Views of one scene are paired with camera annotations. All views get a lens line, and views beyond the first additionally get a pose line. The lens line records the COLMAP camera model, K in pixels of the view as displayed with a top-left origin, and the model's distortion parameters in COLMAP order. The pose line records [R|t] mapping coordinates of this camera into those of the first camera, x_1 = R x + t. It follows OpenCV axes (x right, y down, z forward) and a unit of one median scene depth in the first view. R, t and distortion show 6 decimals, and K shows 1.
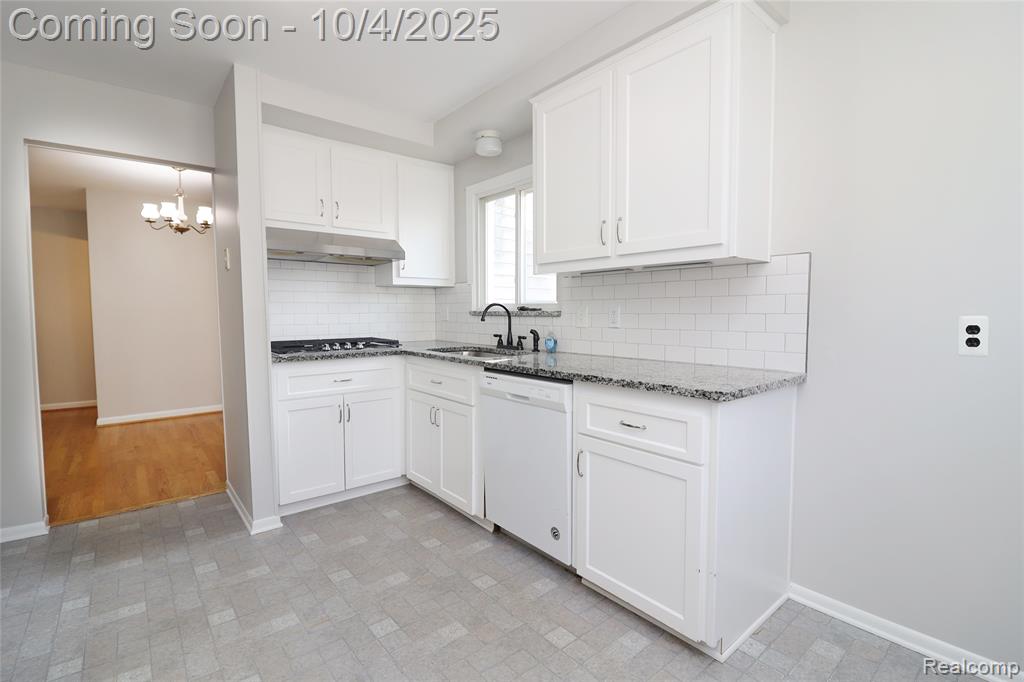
lens RADIAL K [[475.0, 0, 516.4], [0, 475.0, 335.2], [0, 0, 1]] dist [-0.003502, -0.007945]
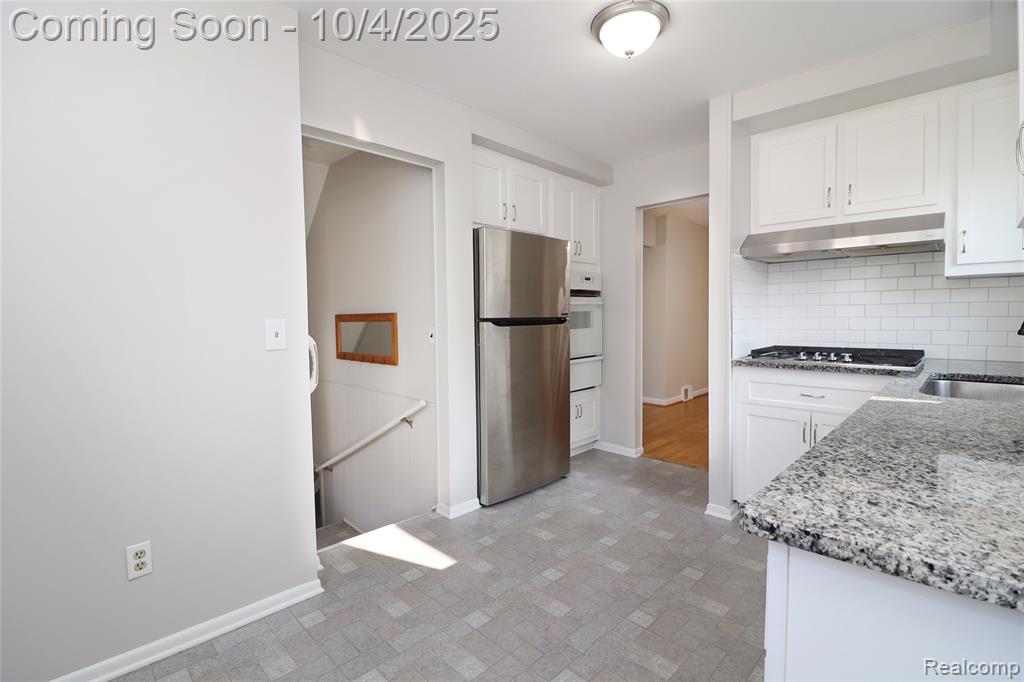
lens RADIAL K [[475.0, 0, 515.6], [0, 475.0, 342.1], [0, 0, 1]] dist [-0.003502, -0.007945]
pose [[0.093400, 0.057913, -0.993943, 0.455546], [-0.034360, 0.997900, 0.054915, -0.032861], [0.995036, 0.029022, 0.095194, 0.380405]]
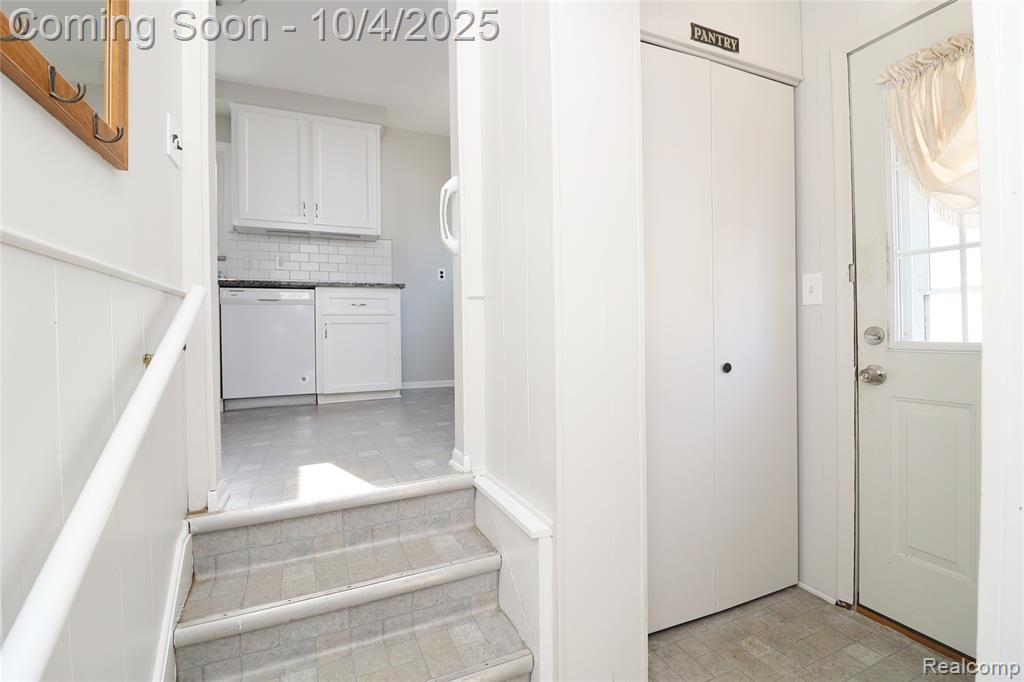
lens RADIAL K [[475.0, 0, 524.0], [0, 475.0, 331.1], [0, 0, 1]] dist [-0.003502, -0.007945]
pose [[0.264266, -0.002404, 0.964447, -1.011209], [0.061367, 0.998012, -0.014328, 0.240053], [-0.962495, 0.062972, 0.263888, -0.169091]]
